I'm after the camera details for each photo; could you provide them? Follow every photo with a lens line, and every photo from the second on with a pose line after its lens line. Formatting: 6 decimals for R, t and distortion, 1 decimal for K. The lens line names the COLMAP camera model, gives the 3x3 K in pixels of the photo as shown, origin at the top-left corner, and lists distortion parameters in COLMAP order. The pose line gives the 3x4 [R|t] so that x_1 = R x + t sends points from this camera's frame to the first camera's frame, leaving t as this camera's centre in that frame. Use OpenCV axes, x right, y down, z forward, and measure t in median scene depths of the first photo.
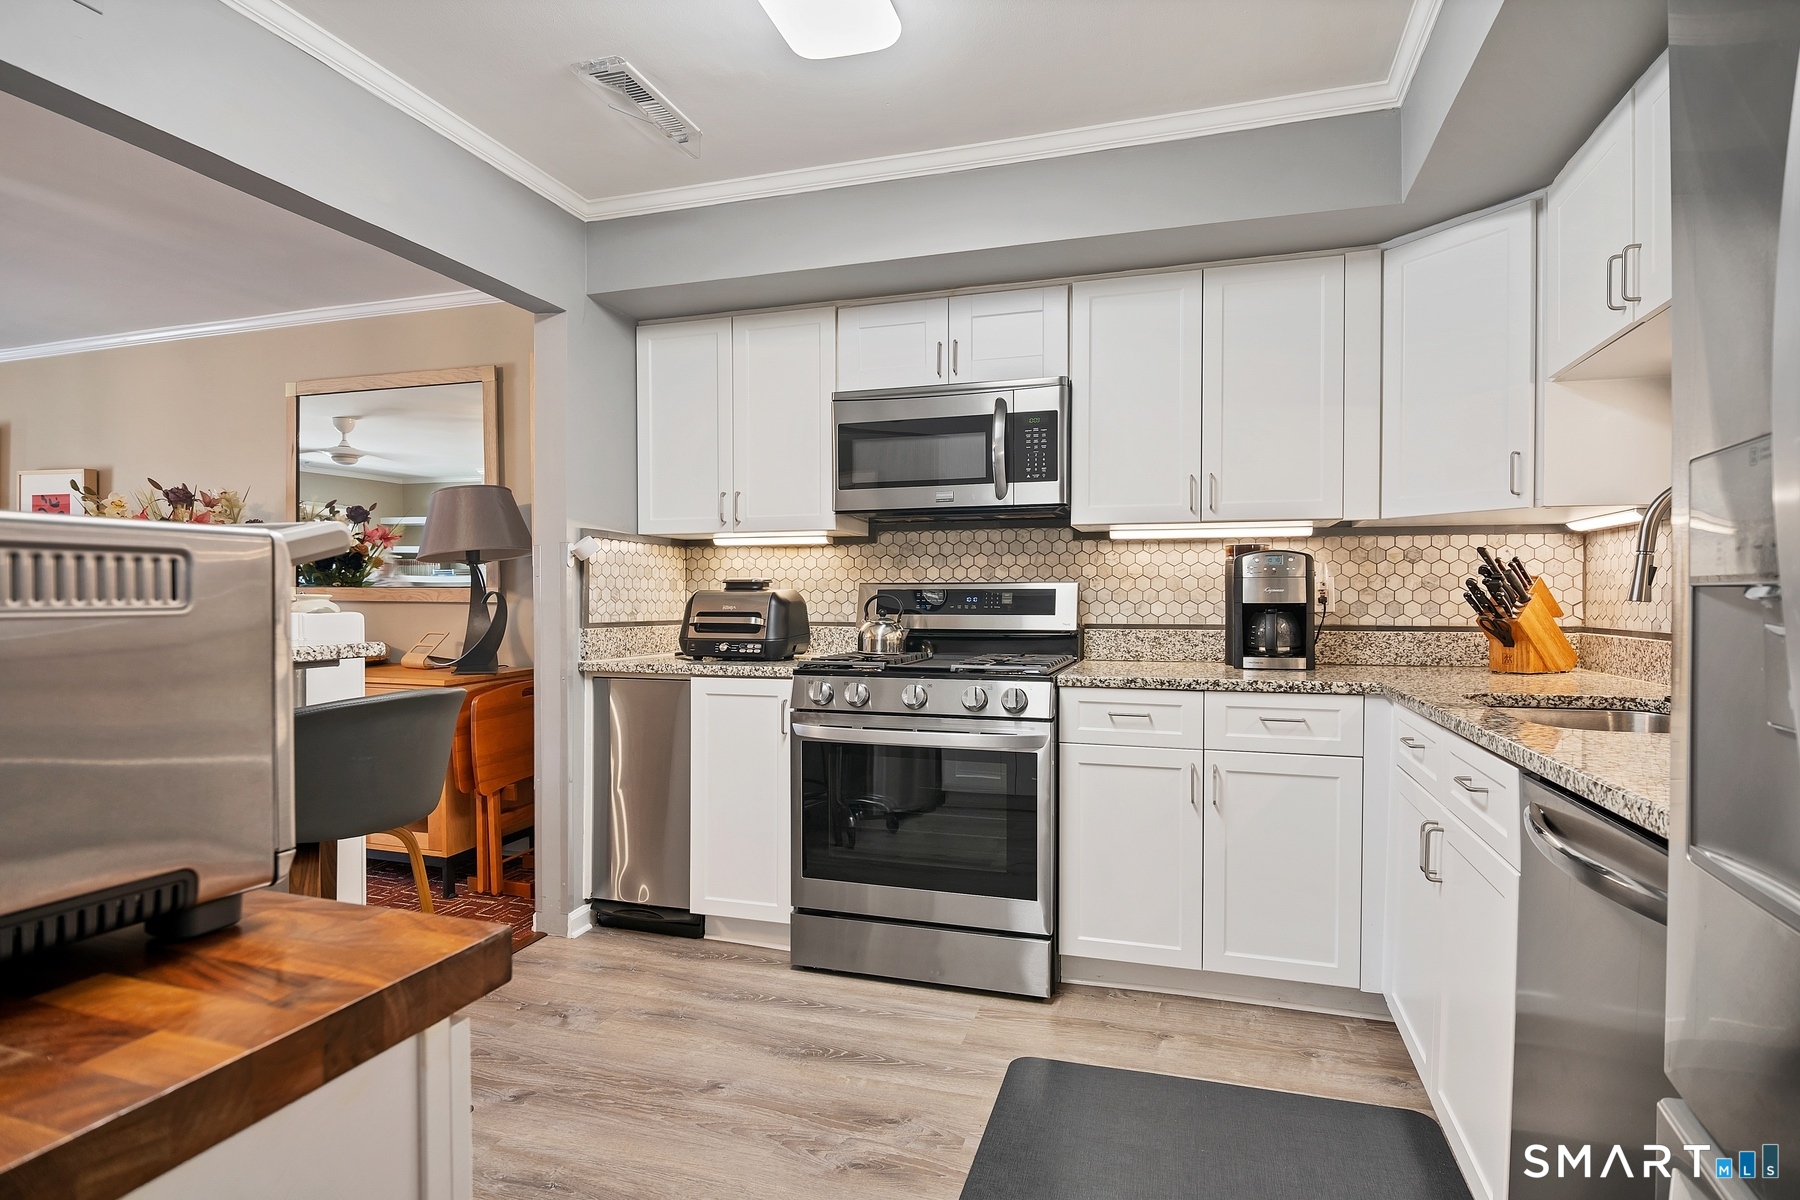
lens RADIAL K [[908.0, 0, 936.5], [0, 908.0, 598.6], [0, 0, 1]] dist [-0.013854, -0.003907]
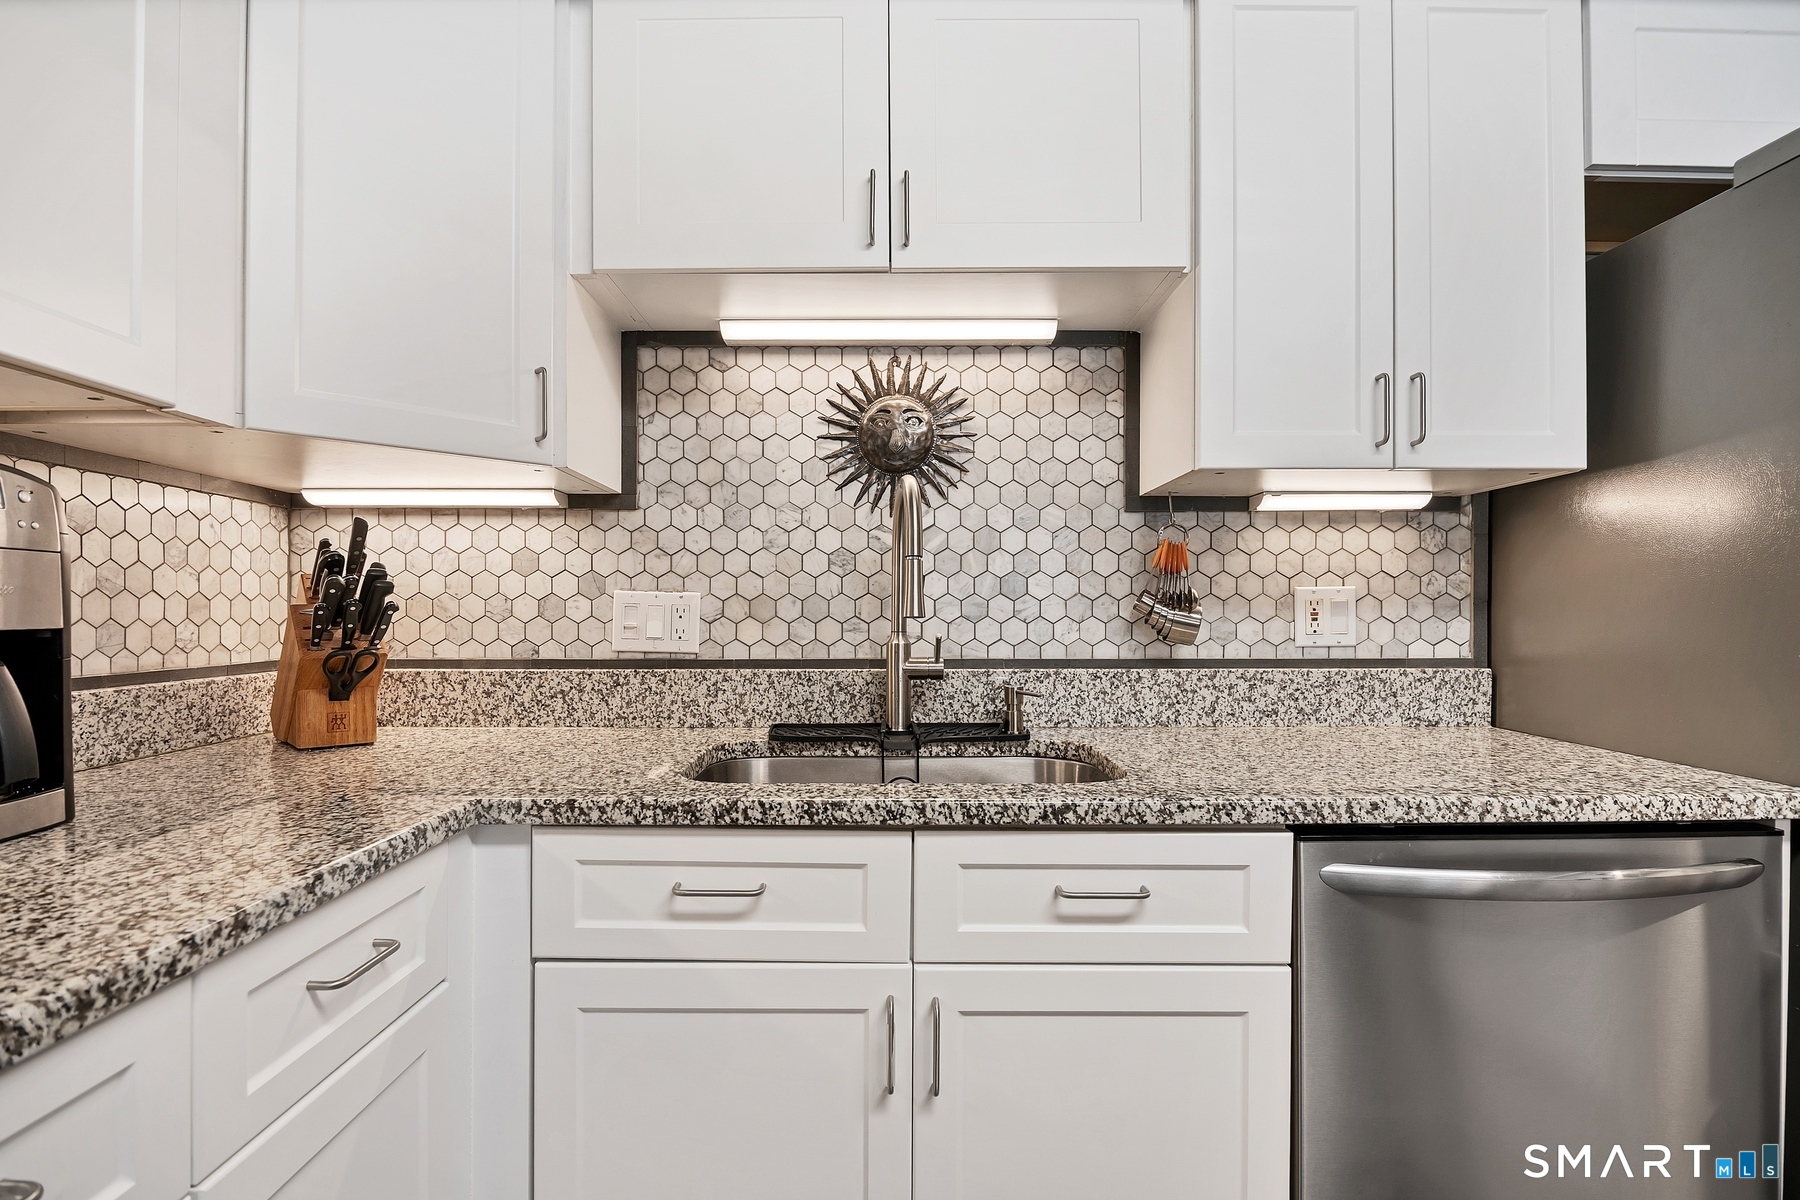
lens RADIAL K [[908.0, 0, 912.5], [0, 908.0, 626.2], [0, 0, 1]] dist [-0.013854, -0.003907]
pose [[-0.260827, -0.014755, 0.965273, -0.006896], [0.001918, 0.999873, 0.015802, -0.000612], [-0.965384, 0.005973, -0.260766, 0.727831]]
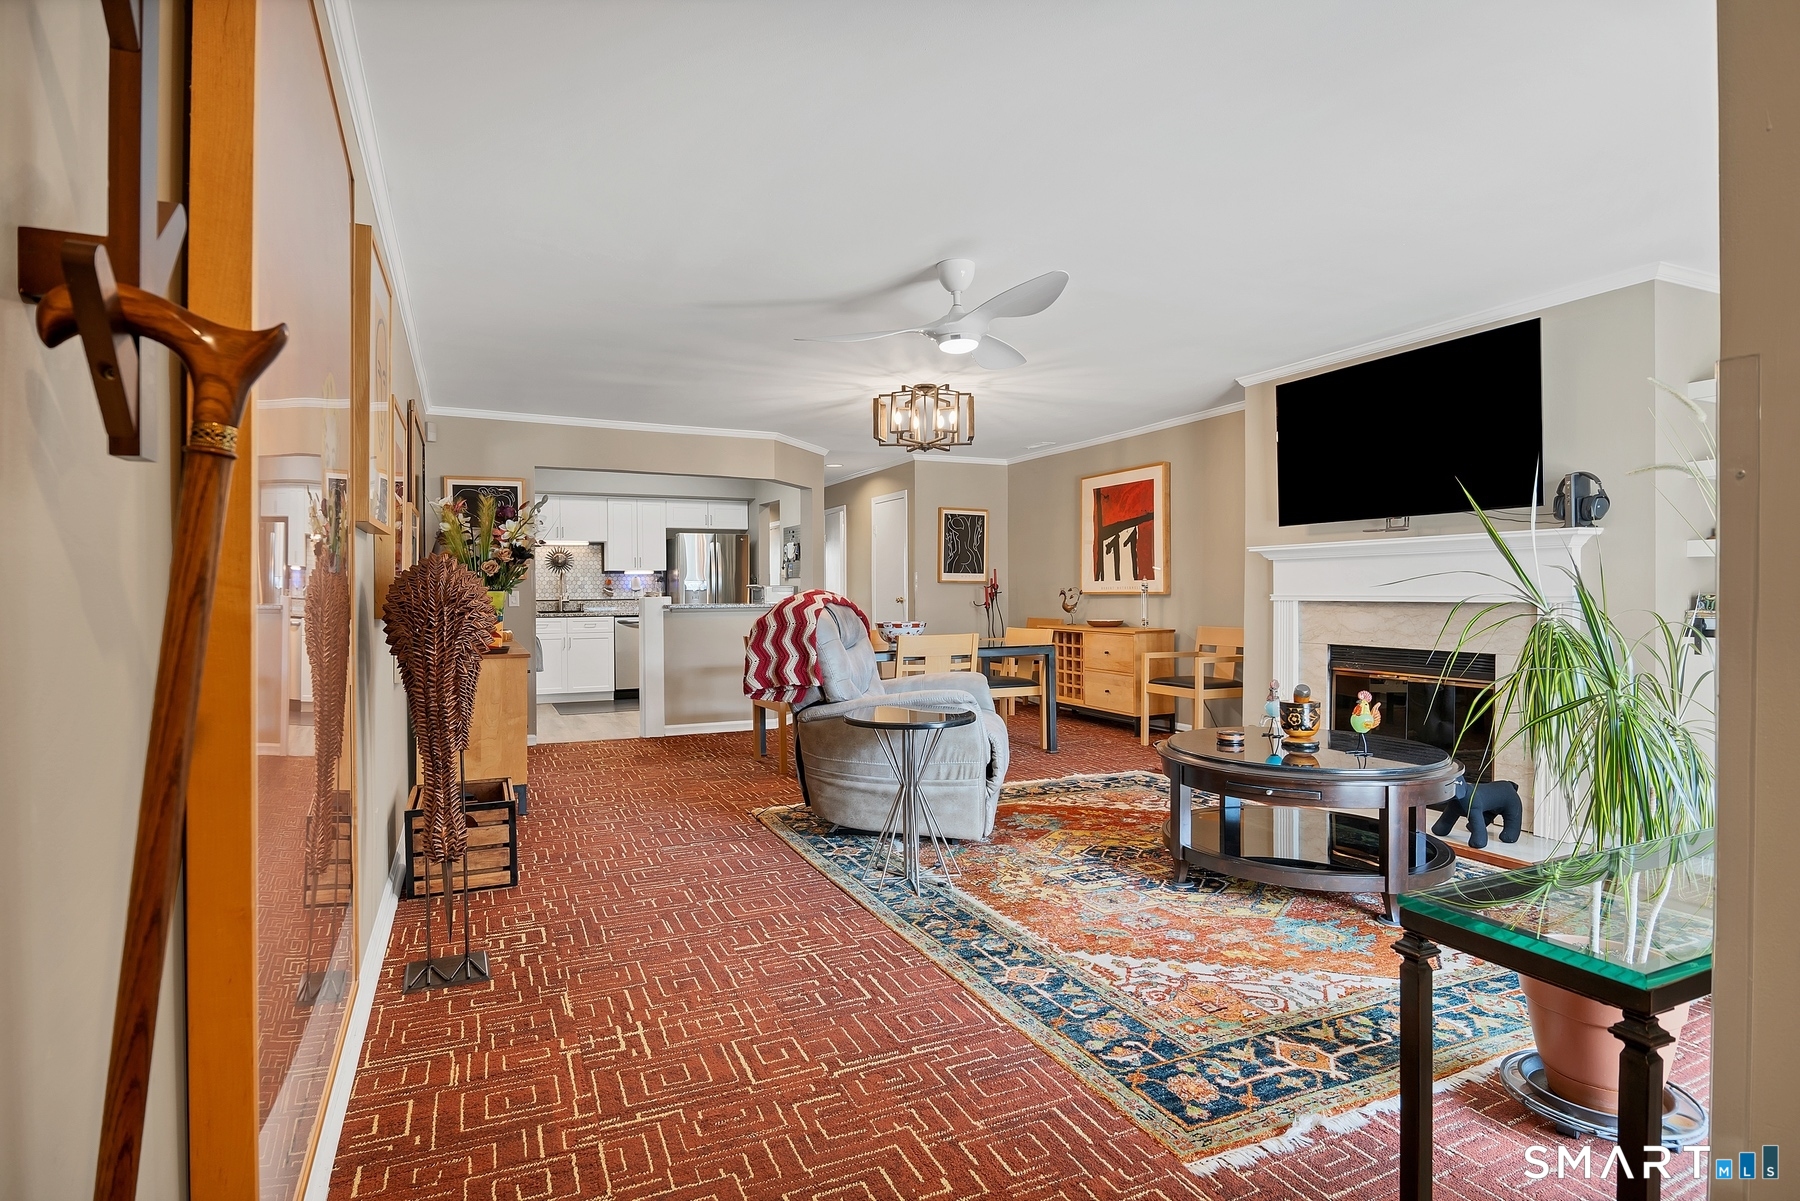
lens RADIAL K [[908.0, 0, 904.1], [0, 908.0, 581.6], [0, 0, 1]] dist [-0.013854, -0.003907]
pose [[-0.652655, 0.011865, 0.757562, -2.690057], [0.008157, 0.999929, -0.008633, 0.000527], [-0.757611, 0.000545, -0.652706, 1.759520]]
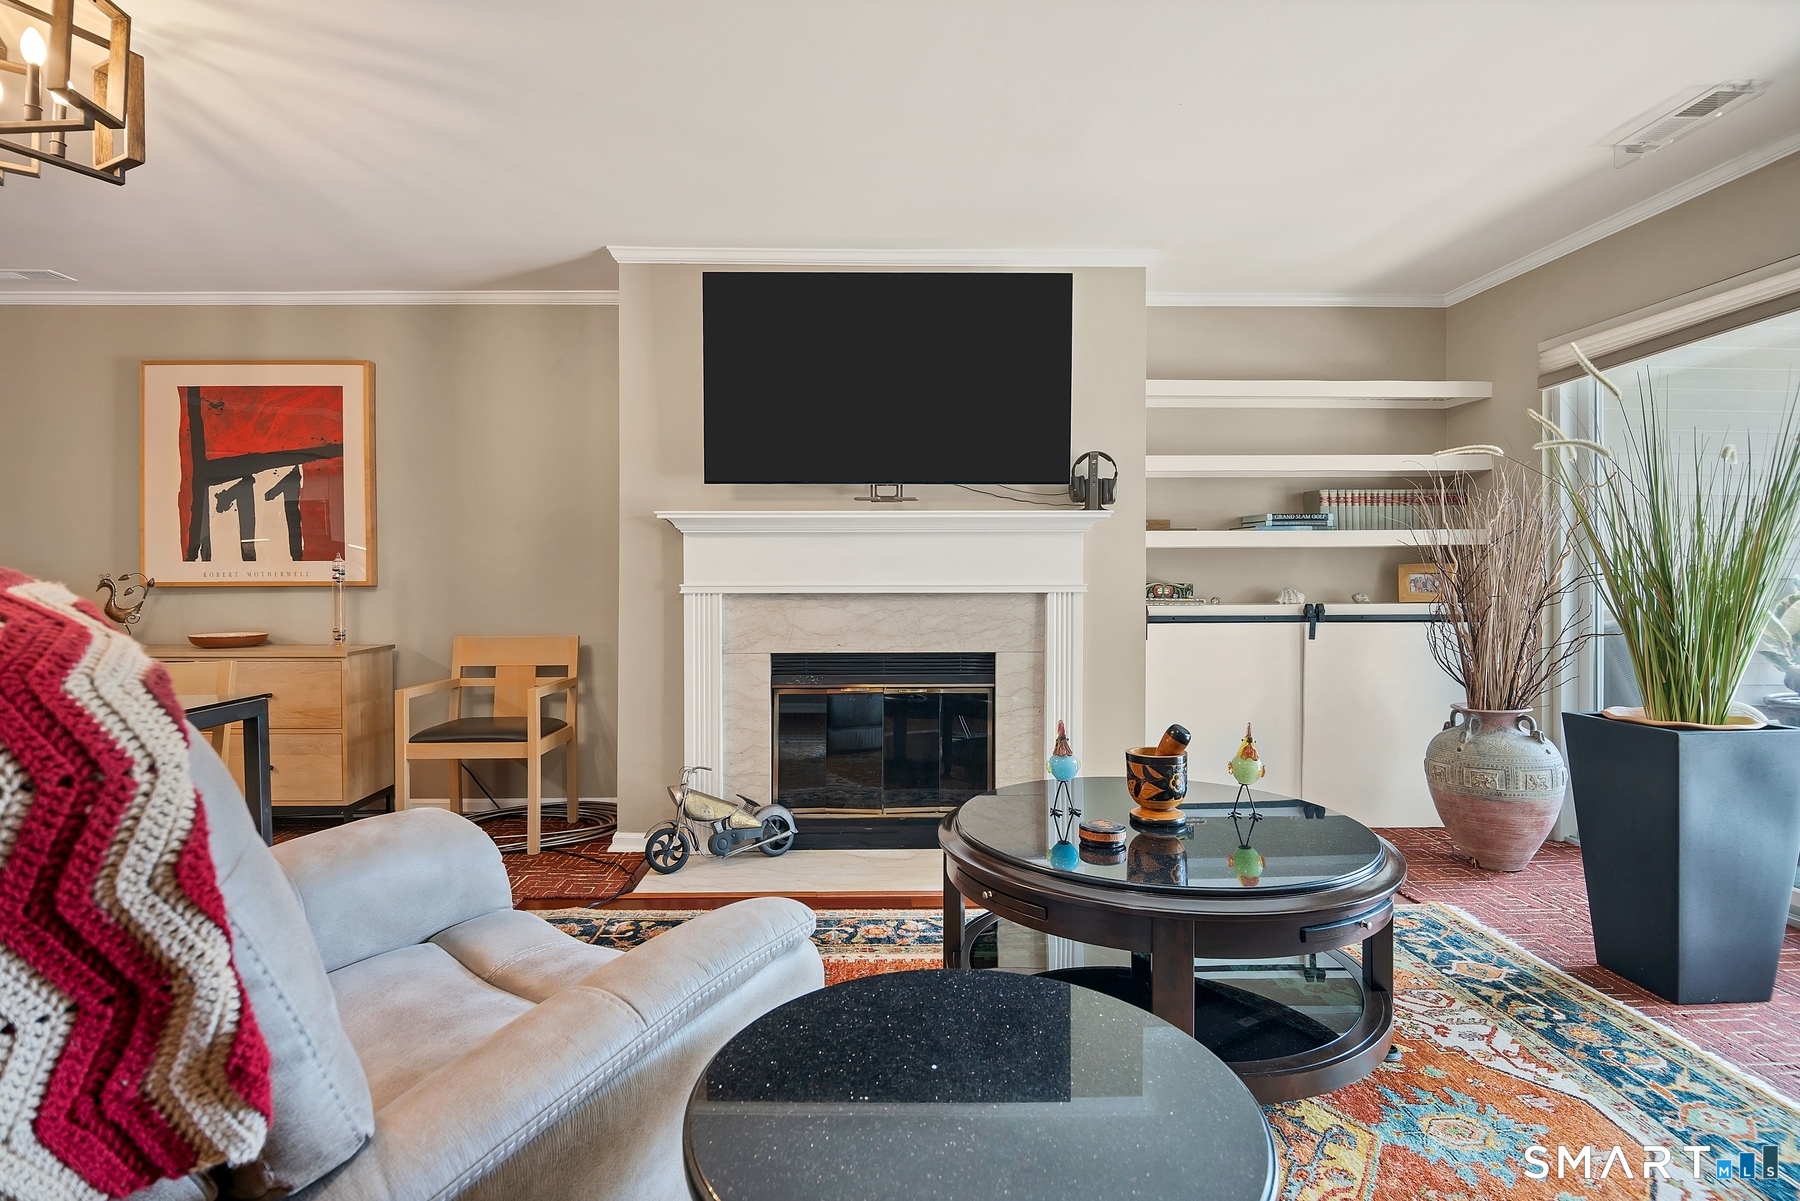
lens RADIAL K [[908.0, 0, 873.6], [0, 908.0, 591.7], [0, 0, 1]] dist [-0.013854, -0.003907]
pose [[-0.962668, 0.007539, -0.270579, -1.661807], [0.001963, 0.999780, 0.020874, 0.001448], [0.270677, 0.019564, -0.962472, 1.230211]]
